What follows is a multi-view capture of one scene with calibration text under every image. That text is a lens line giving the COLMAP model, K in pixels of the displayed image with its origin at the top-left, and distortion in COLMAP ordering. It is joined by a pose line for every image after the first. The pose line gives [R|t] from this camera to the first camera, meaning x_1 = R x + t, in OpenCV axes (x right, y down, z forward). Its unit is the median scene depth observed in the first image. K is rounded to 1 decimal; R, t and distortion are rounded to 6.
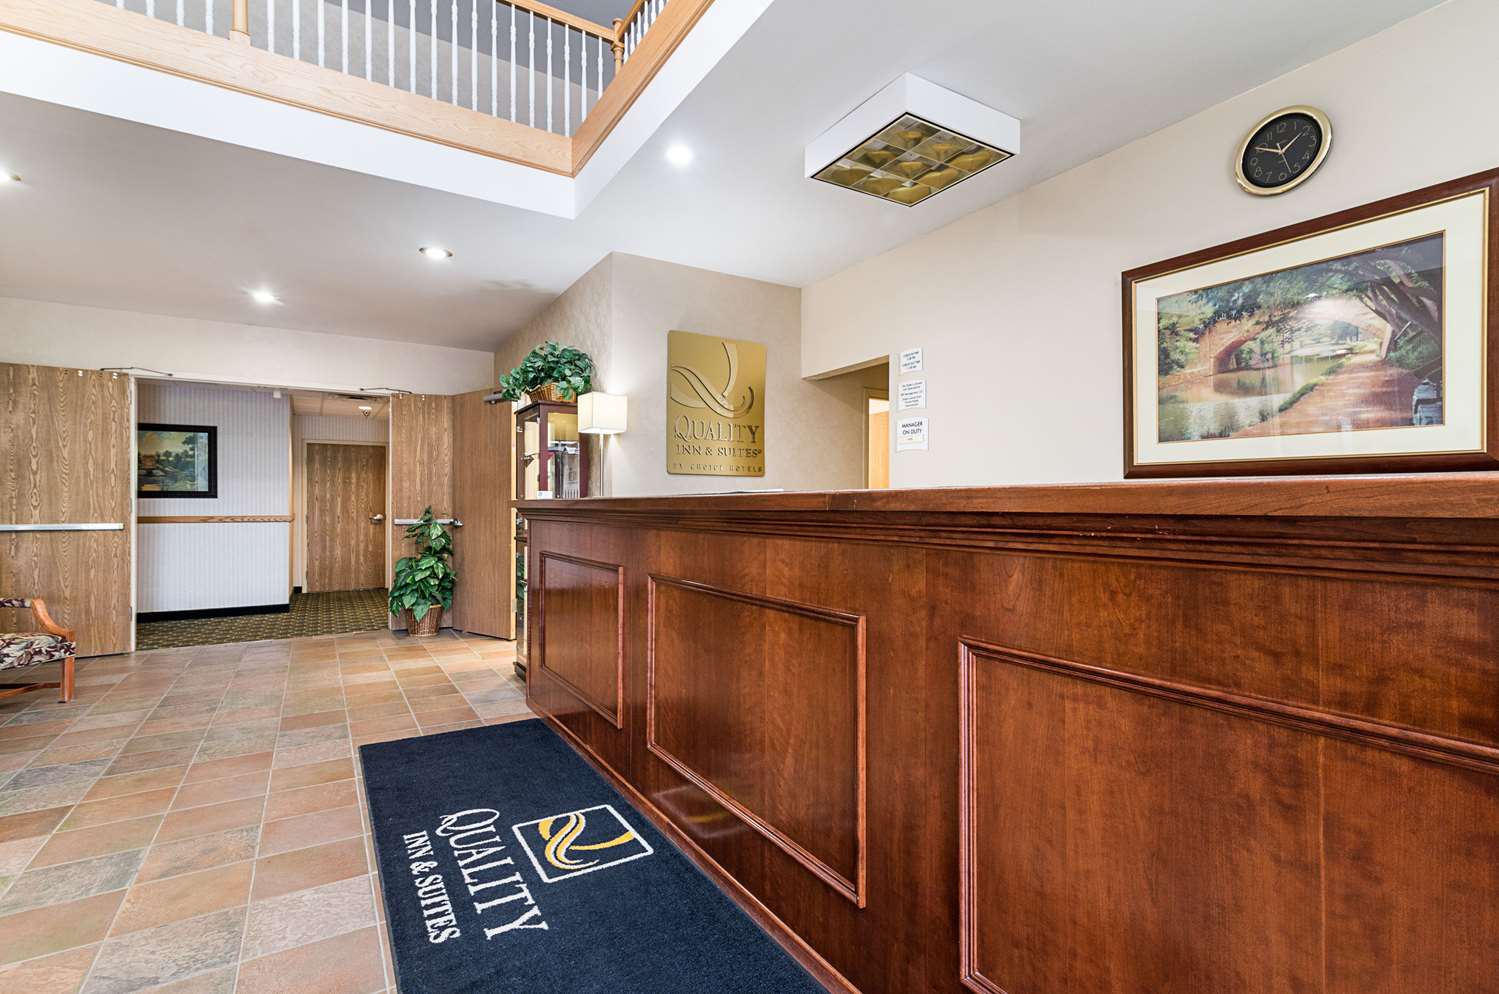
lens RADIAL K [[684.8, 0, 755.9], [0, 684.8, 502.1], [0, 0, 1]] dist [0.001950, 0.000102]
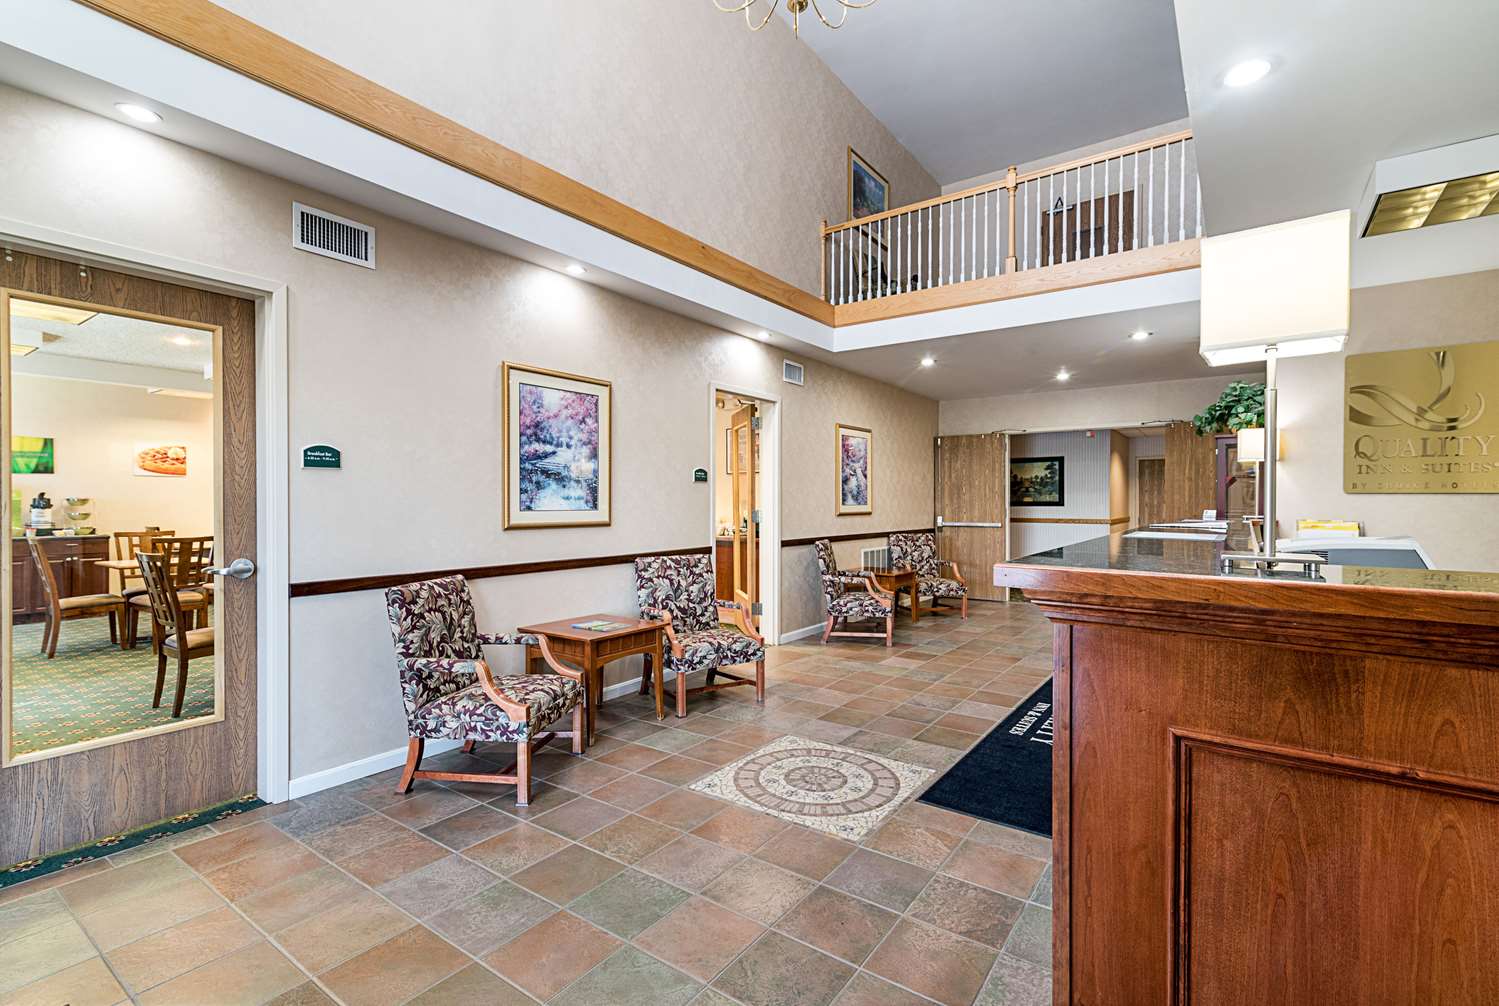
lens RADIAL K [[684.8, 0, 754.1], [0, 684.8, 504.7], [0, 0, 1]] dist [0.001950, 0.000102]
pose [[0.367494, 0.004632, -0.930014, 0.423482], [0.004573, 0.999967, 0.006788, -0.029357], [0.930015, -0.006747, 0.367460, -0.180823]]
